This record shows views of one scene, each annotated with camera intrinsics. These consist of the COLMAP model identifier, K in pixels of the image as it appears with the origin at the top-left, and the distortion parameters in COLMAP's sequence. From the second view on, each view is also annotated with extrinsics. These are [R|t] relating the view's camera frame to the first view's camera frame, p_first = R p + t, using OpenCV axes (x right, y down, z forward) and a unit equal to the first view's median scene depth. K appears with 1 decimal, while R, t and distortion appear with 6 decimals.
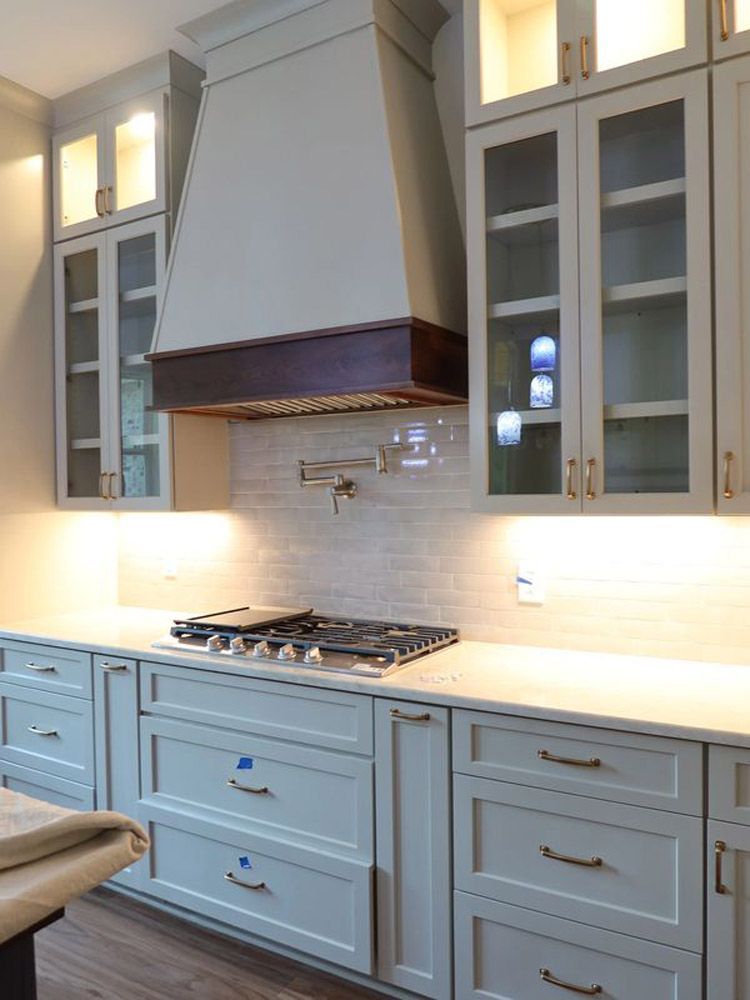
lens RADIAL K [[779.2, 0, 374.4], [0, 779.2, 503.0], [0, 0, 1]] dist [-0.010555, 0.005551]
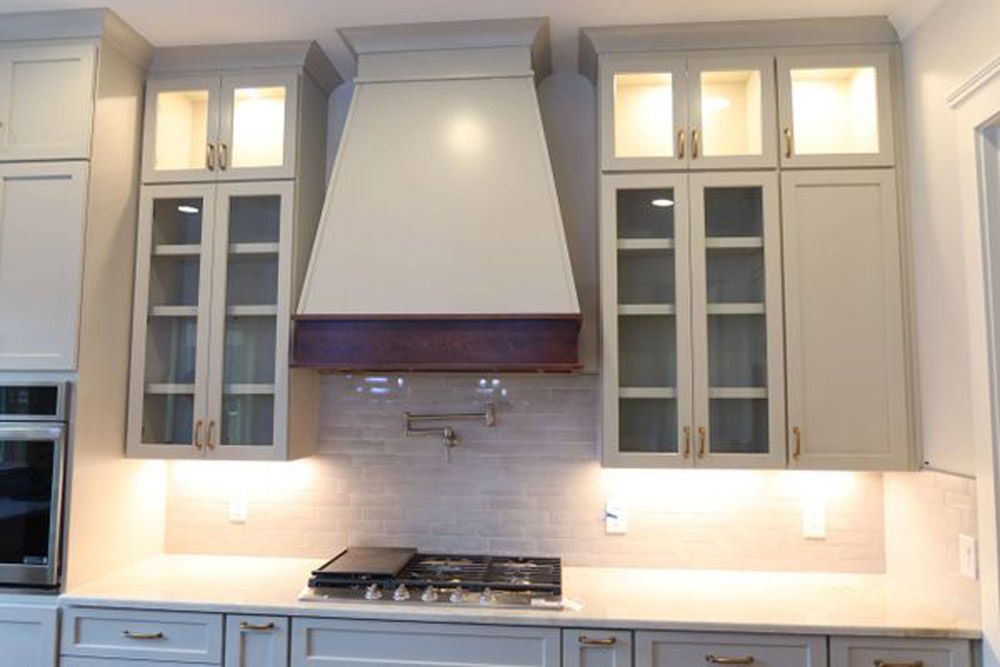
lens RADIAL K [[705.0, 0, 499.8], [0, 705.0, 331.1], [0, 0, 1]] dist [-0.004189, -0.002907]
pose [[0.898751, 0.056160, 0.434848, -0.457531], [-0.010171, 0.994167, -0.107372, -0.068875], [-0.438341, 0.092078, 0.894080, 0.025474]]
